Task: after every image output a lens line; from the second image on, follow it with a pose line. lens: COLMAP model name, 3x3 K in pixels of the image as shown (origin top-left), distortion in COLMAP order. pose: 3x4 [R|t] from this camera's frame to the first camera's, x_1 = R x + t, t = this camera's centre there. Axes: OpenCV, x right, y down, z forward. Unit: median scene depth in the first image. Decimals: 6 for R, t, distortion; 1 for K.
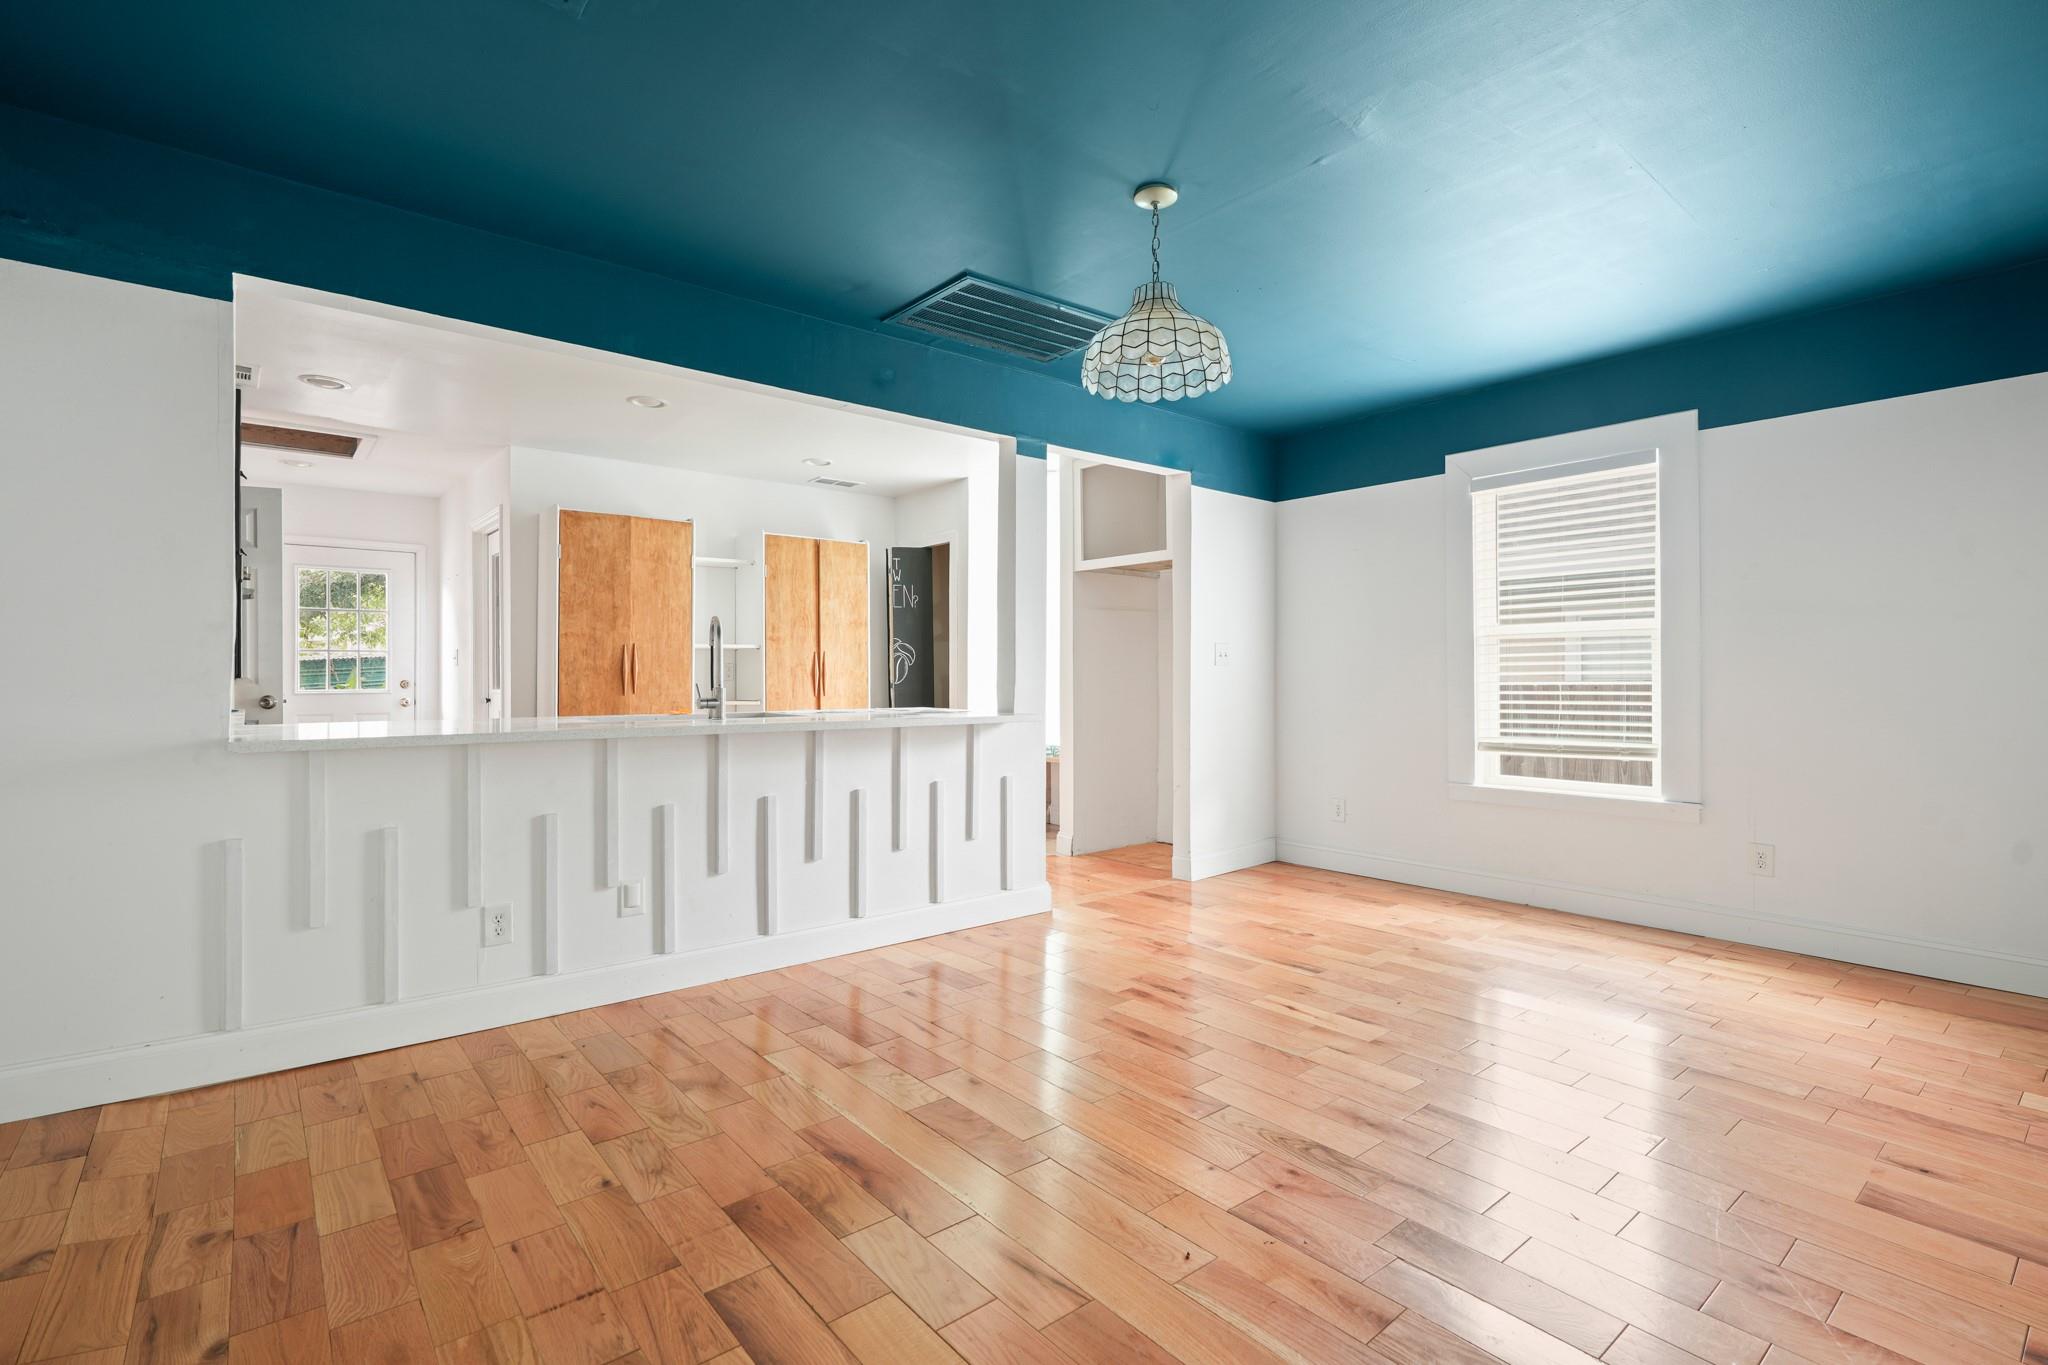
lens RADIAL K [[945.4, 0, 1022.5], [0, 945.4, 680.2], [0, 0, 1]] dist [-0.007979, 0.002508]
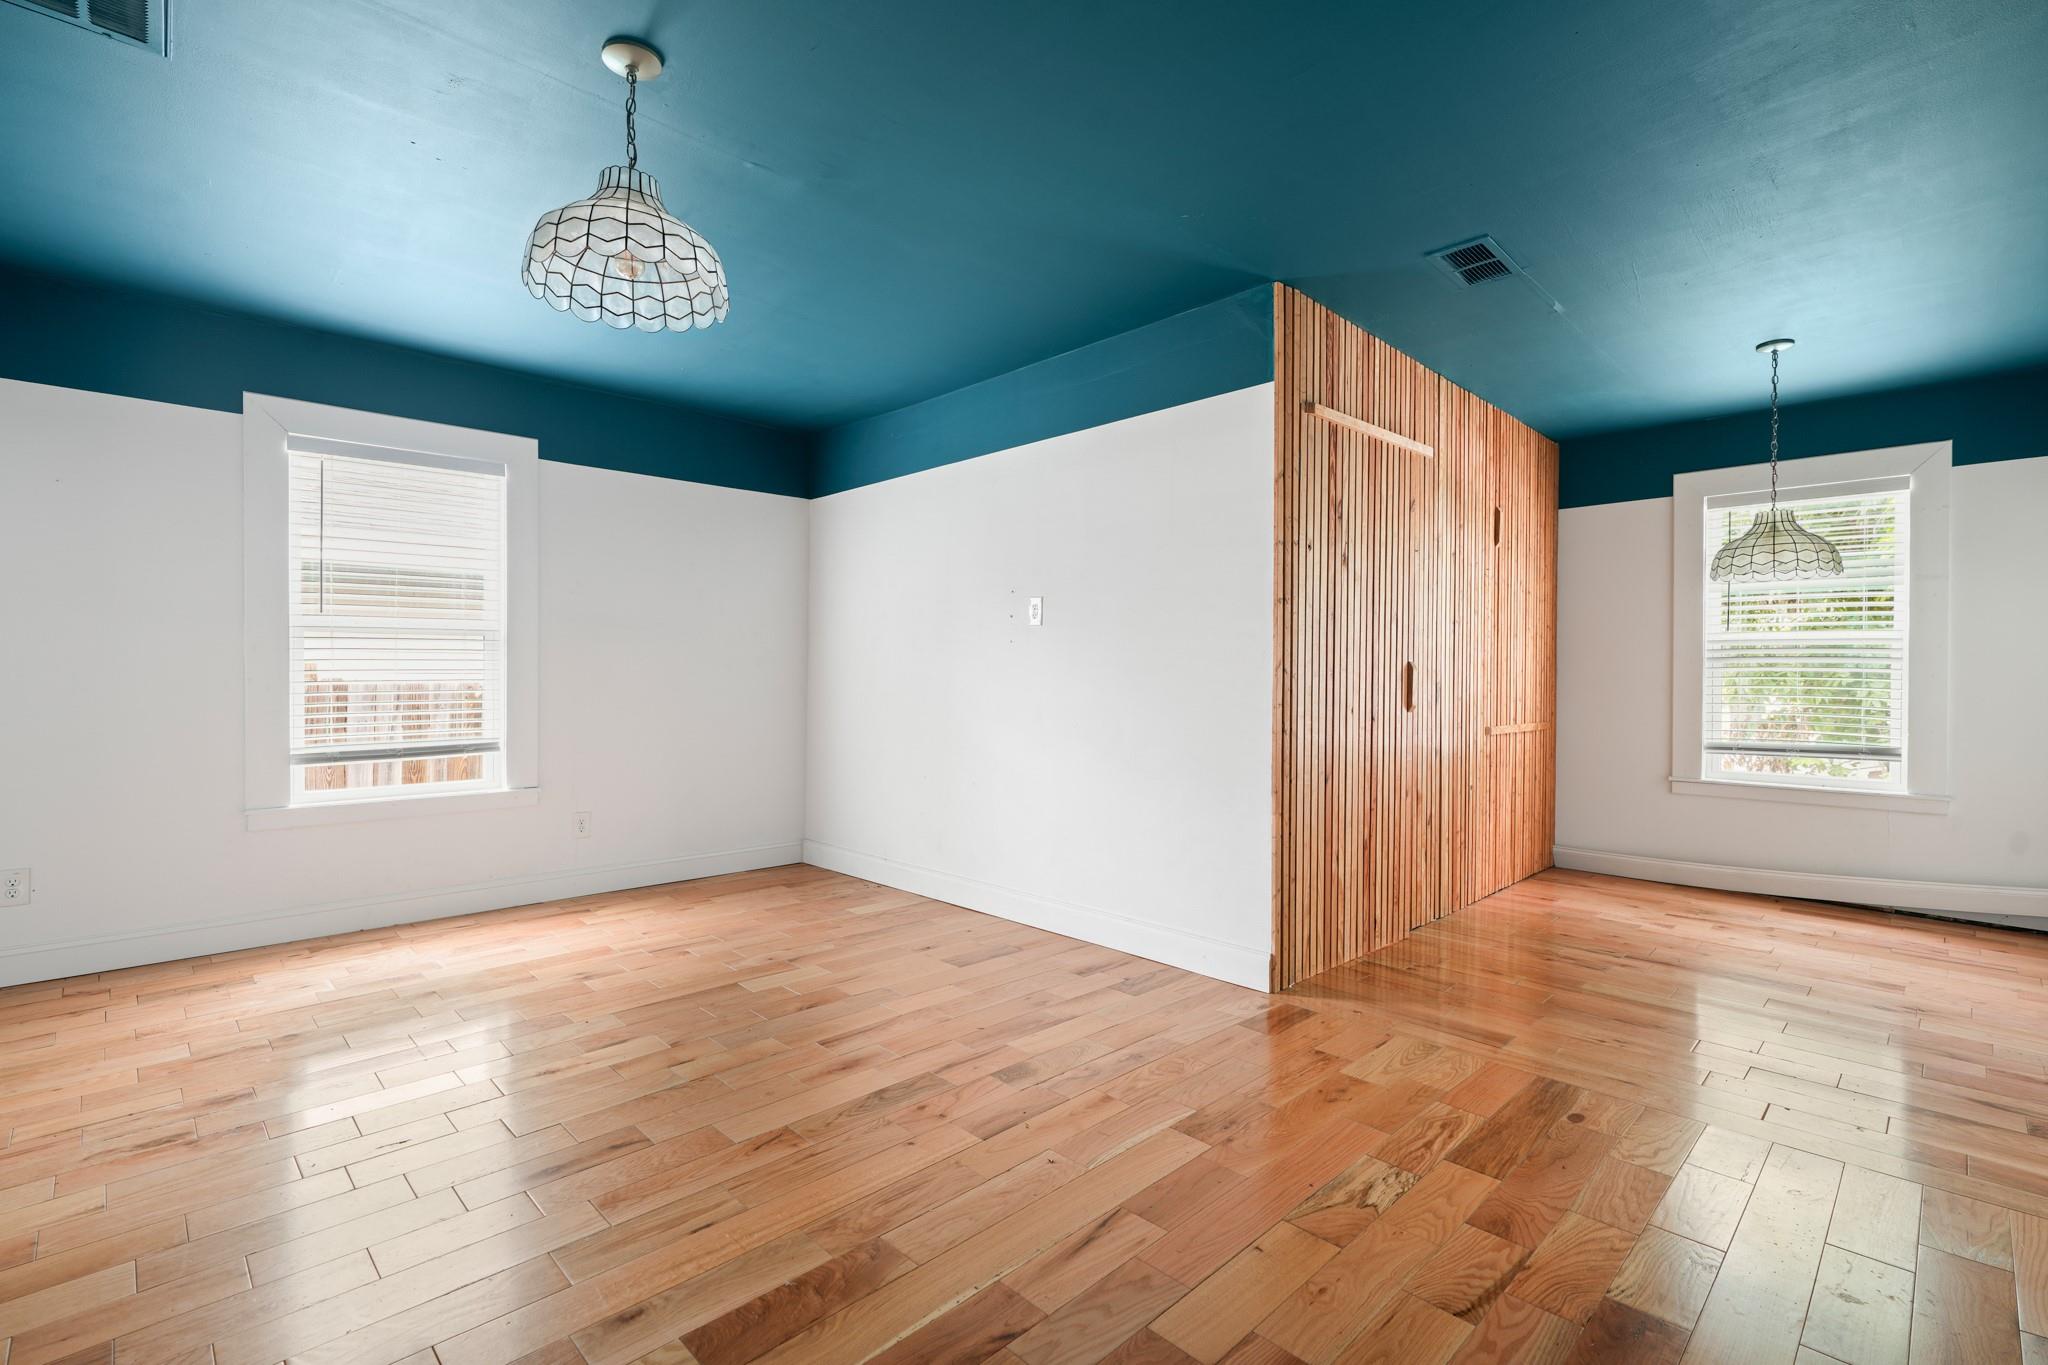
lens RADIAL K [[945.4, 0, 1022.3], [0, 945.4, 677.1], [0, 0, 1]] dist [-0.007979, 0.002508]
pose [[-0.085883, -0.004752, 0.996294, -0.438573], [0.001559, 0.999987, 0.004904, -0.005039], [-0.996304, 0.001975, -0.085874, 0.491610]]
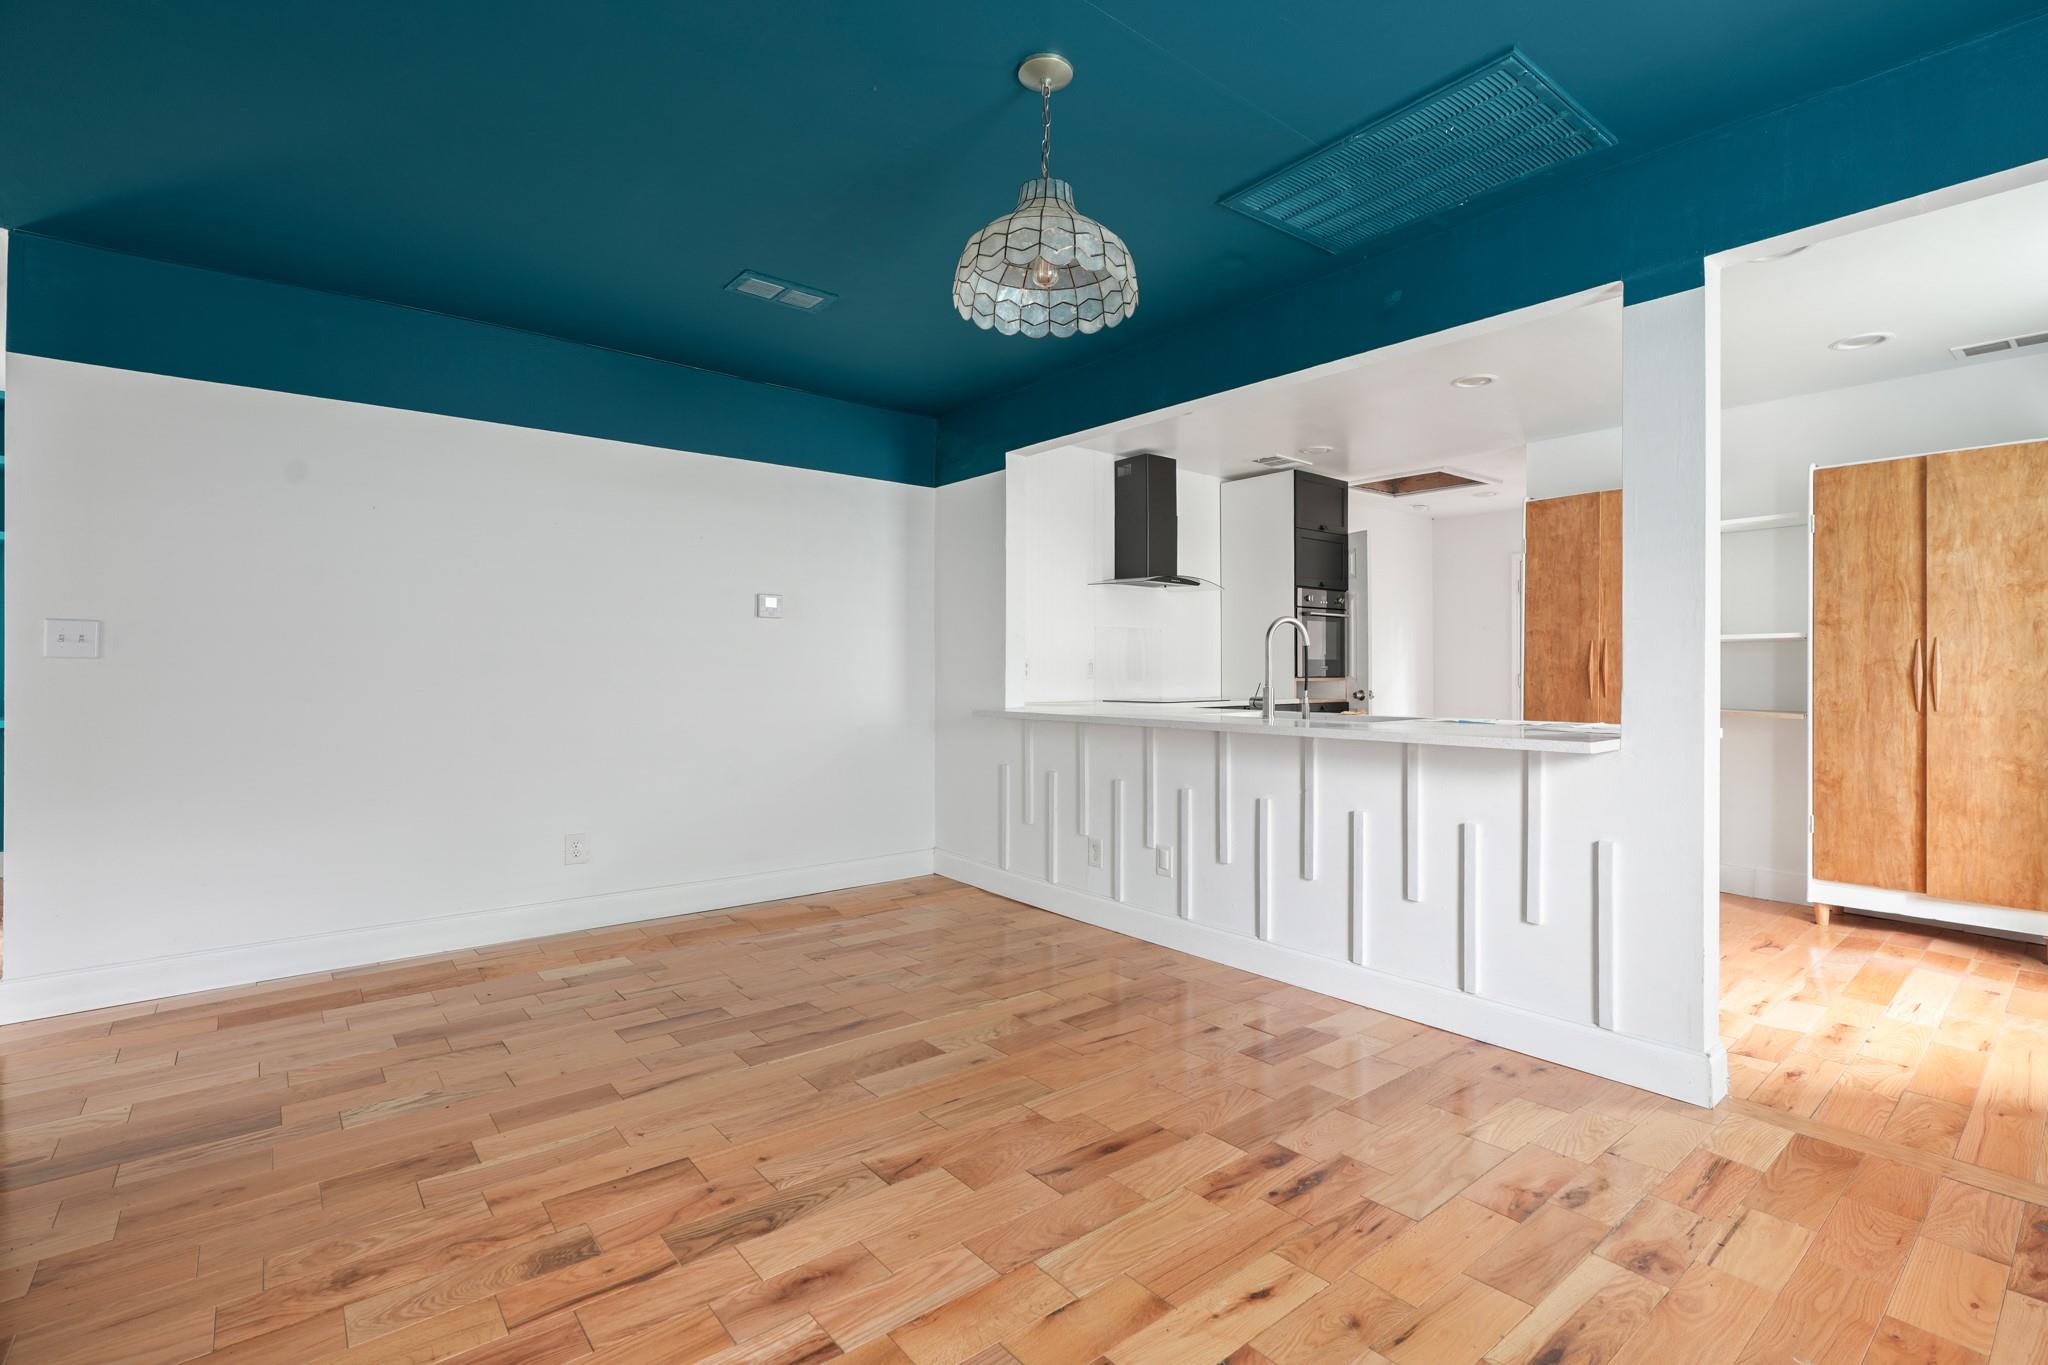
lens RADIAL K [[945.4, 0, 1024.0], [0, 945.4, 679.9], [0, 0, 1]] dist [-0.007979, 0.002508]
pose [[-0.003108, 0.007291, -0.999969, 0.618256], [-0.008333, 0.999939, 0.007316, -0.004781], [0.999960, 0.008355, -0.003047, 0.652374]]
